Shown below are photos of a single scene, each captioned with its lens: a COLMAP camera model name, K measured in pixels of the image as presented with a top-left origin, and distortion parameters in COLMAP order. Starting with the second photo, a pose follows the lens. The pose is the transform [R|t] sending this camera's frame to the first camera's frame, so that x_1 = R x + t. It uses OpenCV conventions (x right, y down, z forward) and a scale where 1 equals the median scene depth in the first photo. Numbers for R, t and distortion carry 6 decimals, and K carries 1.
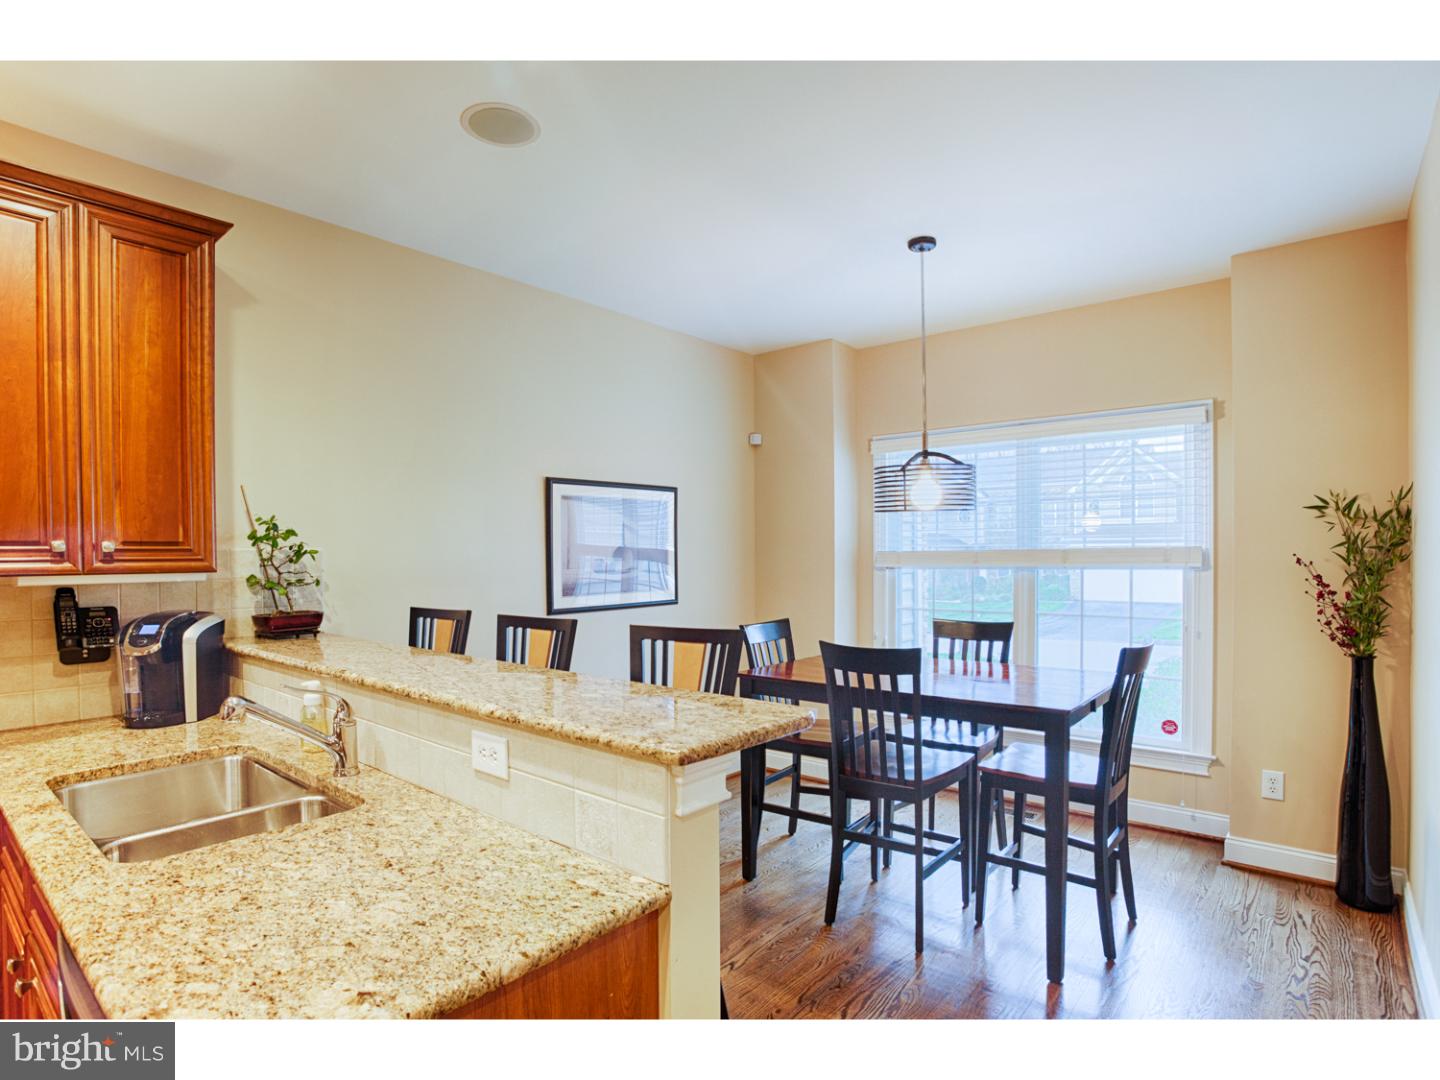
lens RADIAL K [[700.0, 0, 720.0], [0, 700.0, 540.0], [0, 0, 1]] dist [-0.025713, 0.025407]
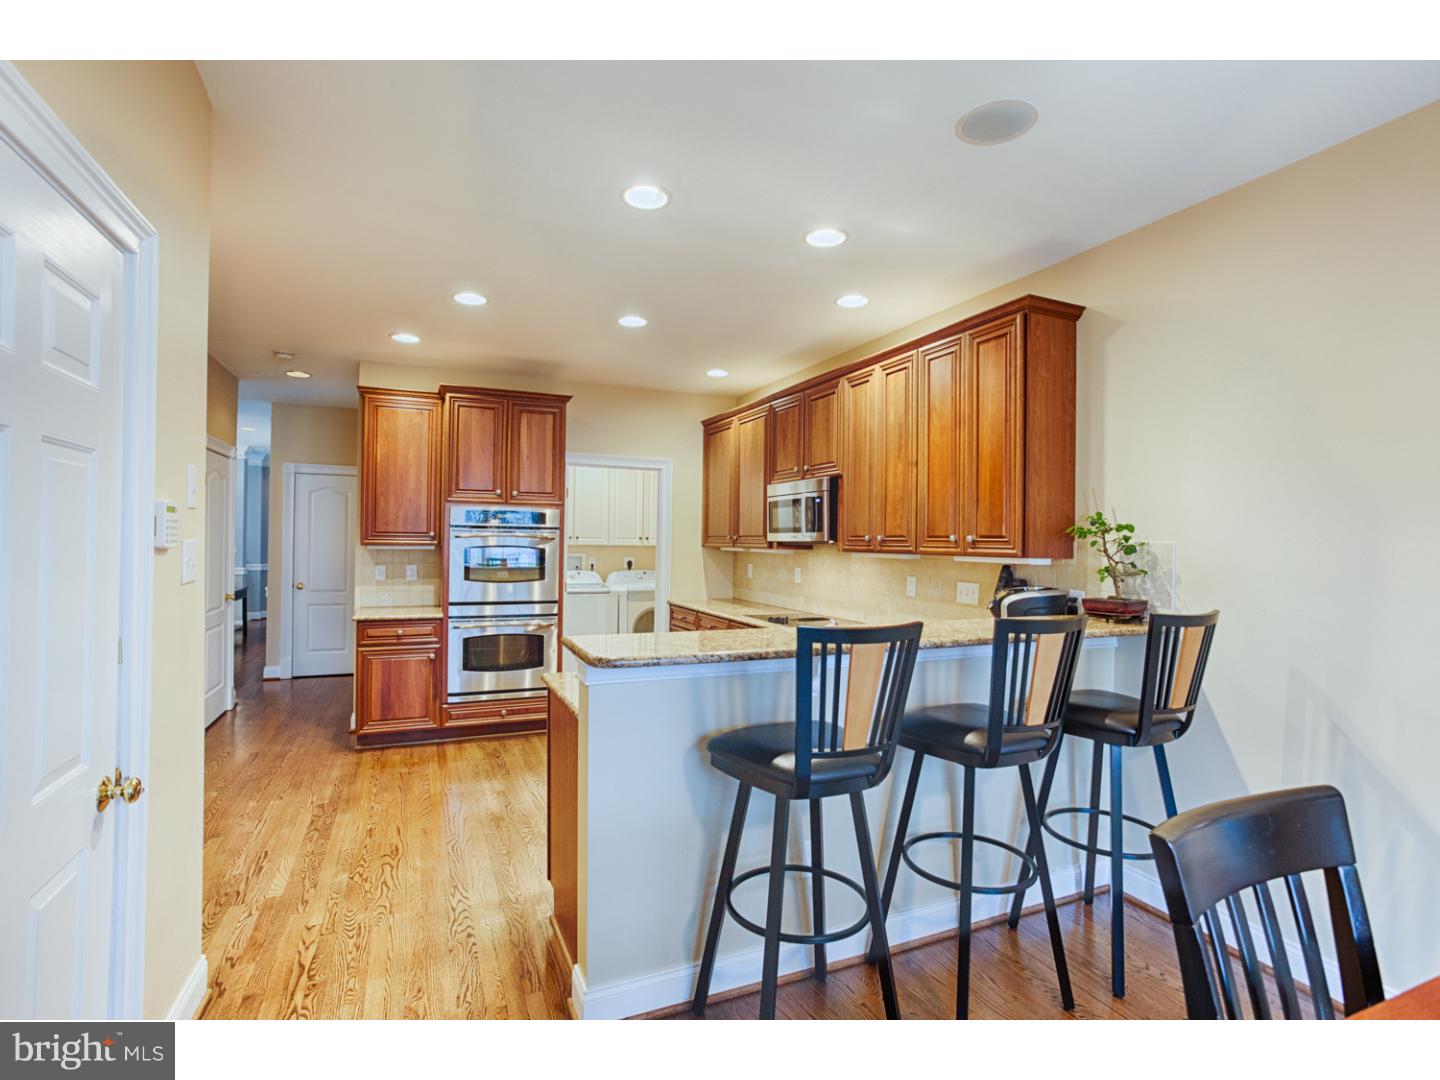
lens RADIAL K [[700.0, 0, 720.0], [0, 700.0, 540.0], [0, 0, 1]] dist [-0.025713, 0.025407]
pose [[-0.395396, -0.004439, -0.918500, 0.634658], [0.001540, 0.999984, -0.005495, 0.015621], [0.918509, -0.003588, -0.395383, 0.835606]]
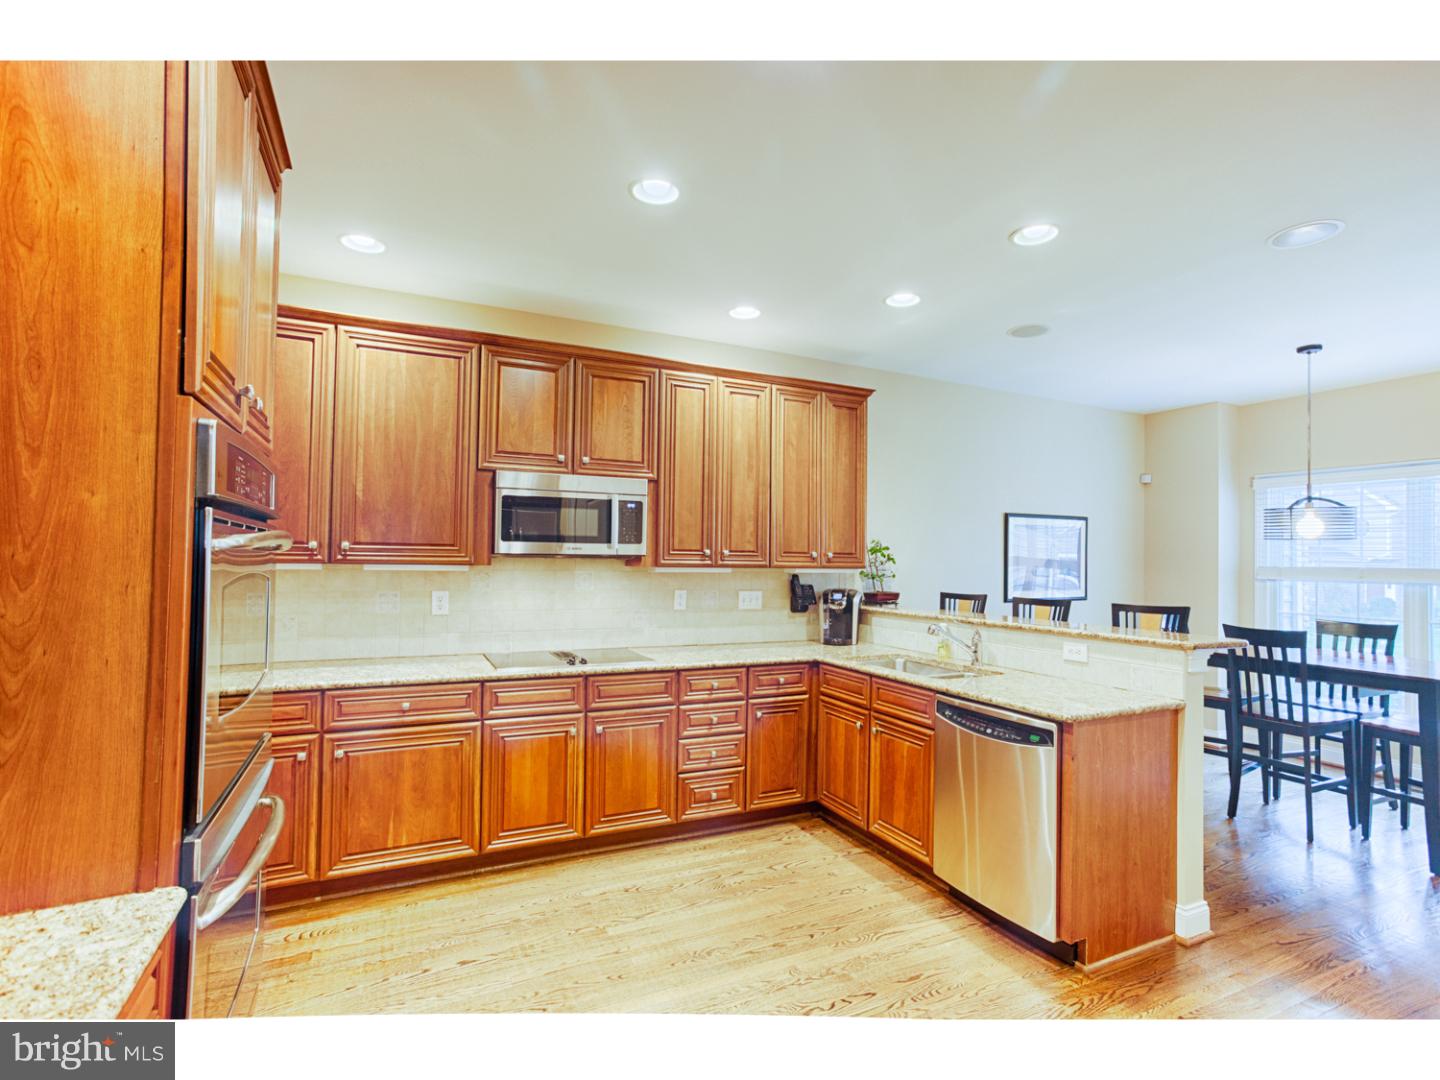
lens RADIAL K [[719.0, 0, 750.1], [0, 719.0, 532.4], [0, 0, 1]] dist [0.000116, 0.042693]
pose [[0.936130, 0.008980, -0.351540, -0.267107], [-0.015531, 0.999754, -0.015819, -0.015592], [0.351311, 0.020268, 0.936039, -0.844241]]
